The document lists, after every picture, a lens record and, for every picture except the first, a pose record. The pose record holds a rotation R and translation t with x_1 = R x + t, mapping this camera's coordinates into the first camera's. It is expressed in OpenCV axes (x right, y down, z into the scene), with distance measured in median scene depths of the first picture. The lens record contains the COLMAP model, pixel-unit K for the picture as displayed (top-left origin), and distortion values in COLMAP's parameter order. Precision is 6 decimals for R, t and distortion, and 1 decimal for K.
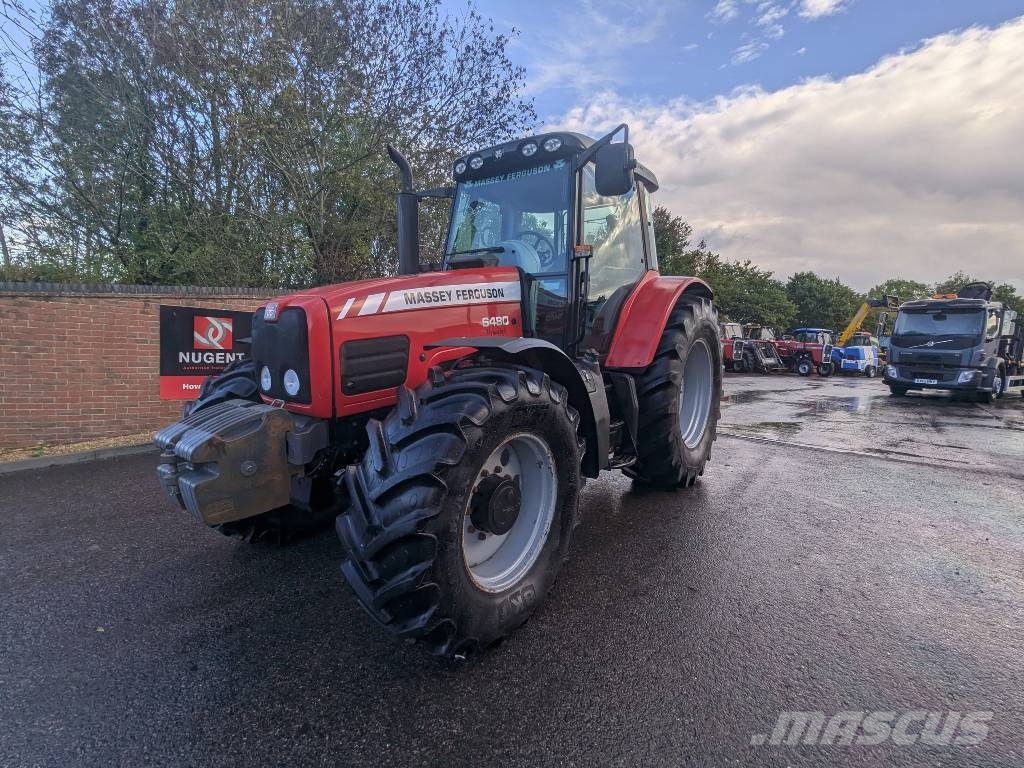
lens RADIAL K [[484.0, 0, 513.8], [0, 484.0, 353.6], [0, 0, 1]] dist [-0.000756, 0.001137]
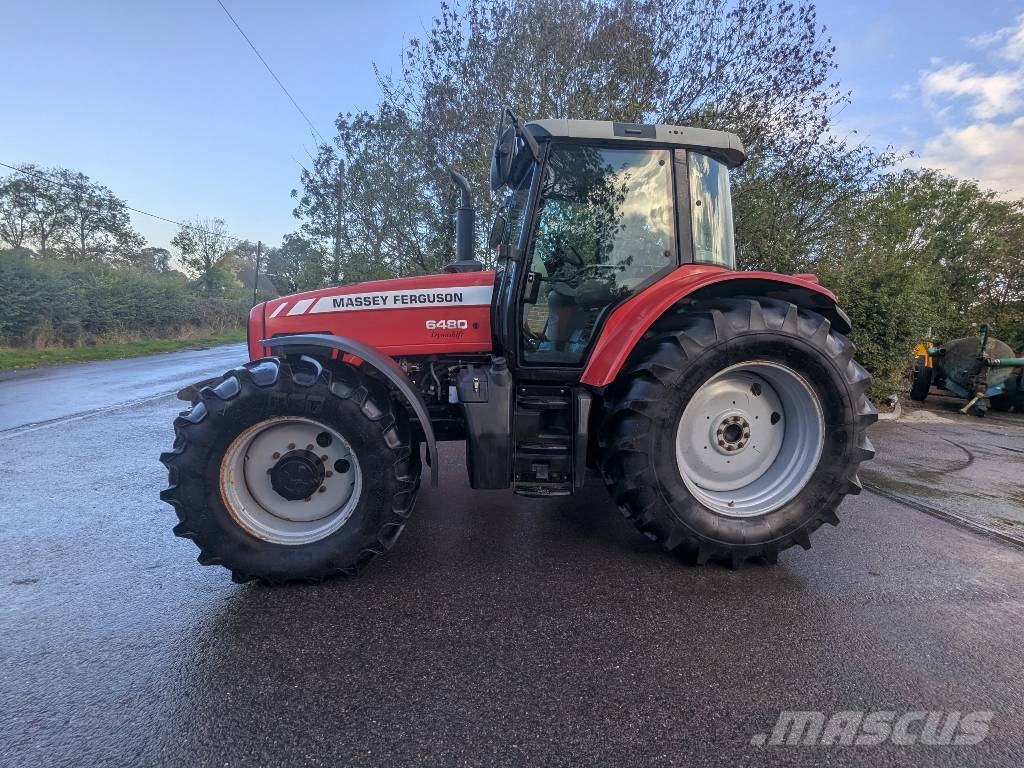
lens RADIAL K [[485.9, 0, 510.3], [0, 485.9, 356.2], [0, 0, 1]] dist [0.001362, -0.000045]
pose [[0.707644, 0.072780, -0.702811, 0.667535], [-0.078247, 0.996635, 0.024422, -0.028657], [0.702223, 0.037711, 0.710958, 0.290062]]
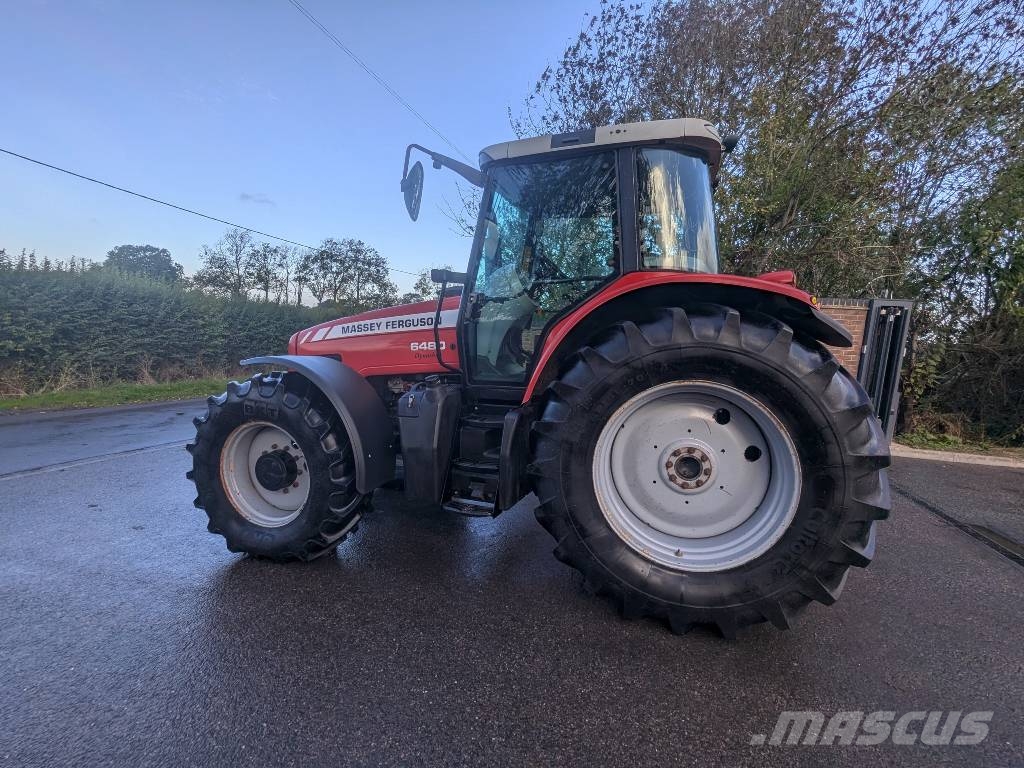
lens RADIAL K [[485.2, 0, 509.3], [0, 485.2, 356.5], [0, 0, 1]] dist [0.001508, -0.000857]
pose [[0.346446, 0.025560, -0.937722, 0.910550], [-0.070878, 0.997484, 0.001003, -0.047268], [0.935388, 0.066116, 0.347386, 0.649643]]
